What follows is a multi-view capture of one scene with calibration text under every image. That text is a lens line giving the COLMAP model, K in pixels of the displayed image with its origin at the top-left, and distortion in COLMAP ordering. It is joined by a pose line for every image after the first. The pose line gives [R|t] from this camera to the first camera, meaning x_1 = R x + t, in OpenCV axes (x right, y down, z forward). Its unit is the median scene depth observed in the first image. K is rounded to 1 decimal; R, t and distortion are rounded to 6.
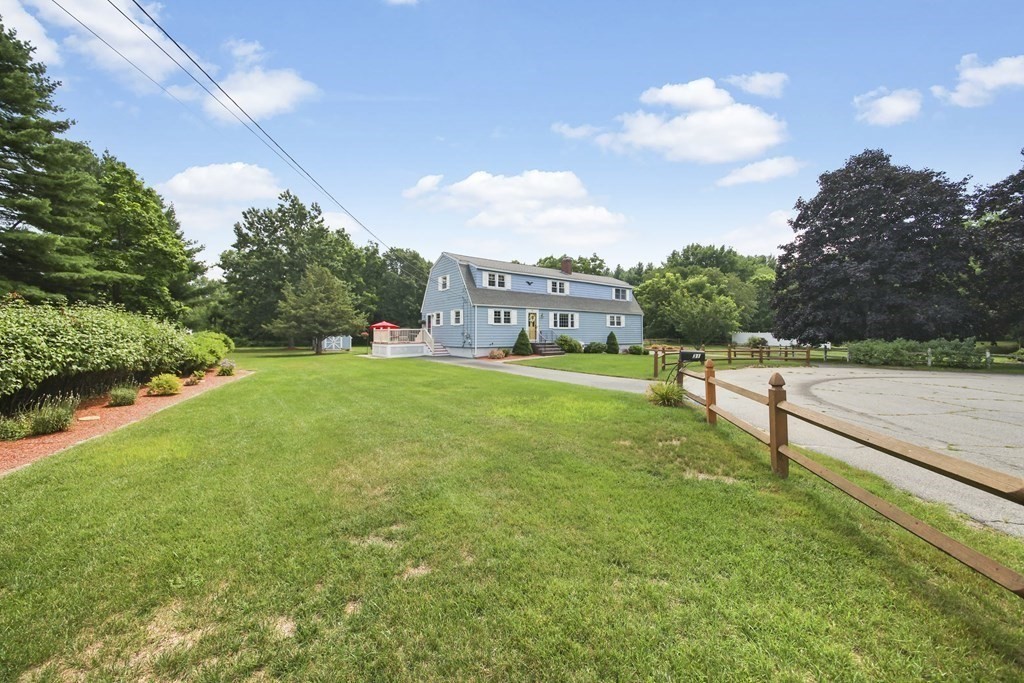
lens RADIAL K [[367.6, 0, 512.0], [0, 367.6, 341.5], [0, 0, 1]] dist [0.000412, 0.000005]
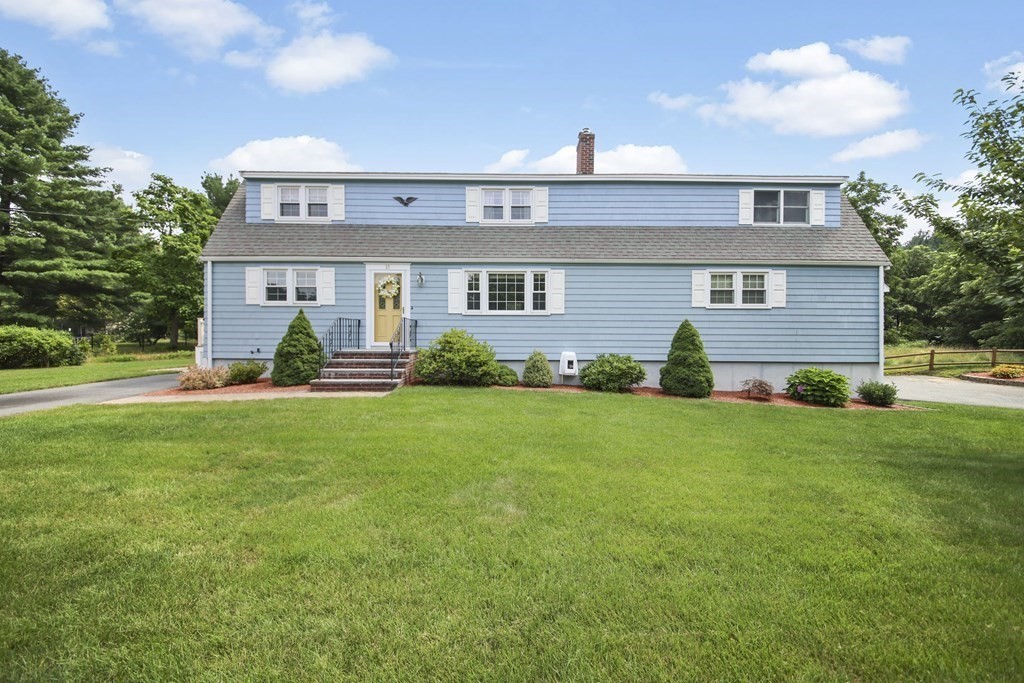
lens RADIAL K [[415.9, 0, 509.3], [0, 415.9, 339.2], [0, 0, 1]] dist [0.003214, 0.000038]
pose [[0.795885, 0.010998, -0.605348, 0.392374], [-0.017020, 0.999846, -0.004212, -0.008555], [0.605209, 0.013656, 0.795950, 0.678940]]
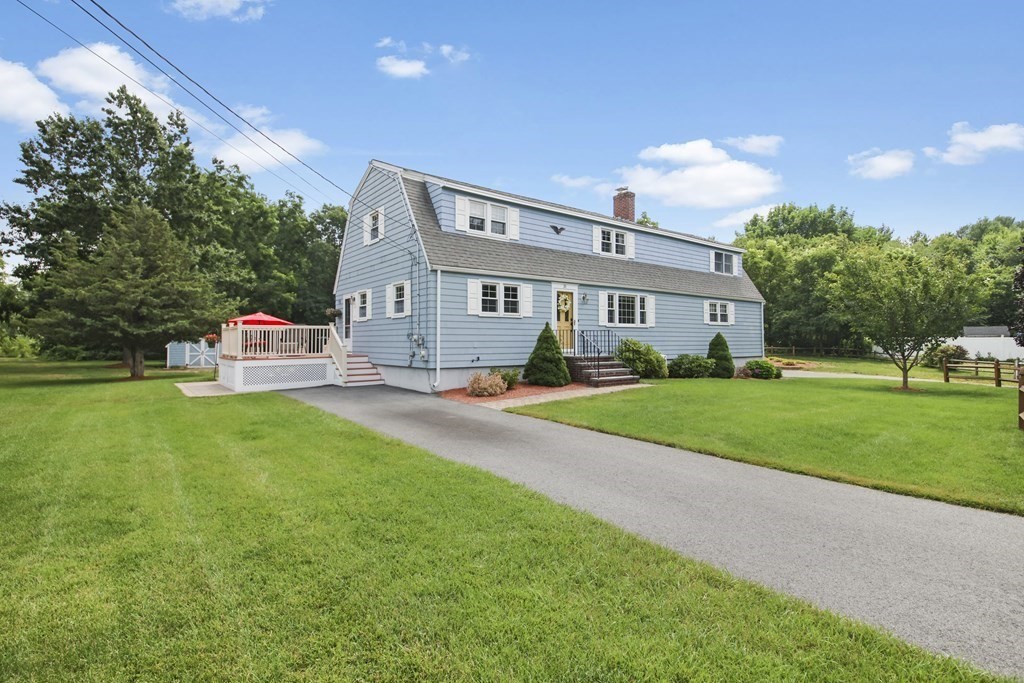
lens RADIAL K [[488.8, 0, 508.8], [0, 488.8, 336.5], [0, 0, 1]] dist [0.011237, -0.000187]
pose [[0.999998, -0.000130, -0.002022, -0.013018], [0.000072, 0.999592, -0.028579, -0.003361], [0.002025, 0.028578, 0.999589, 0.358724]]
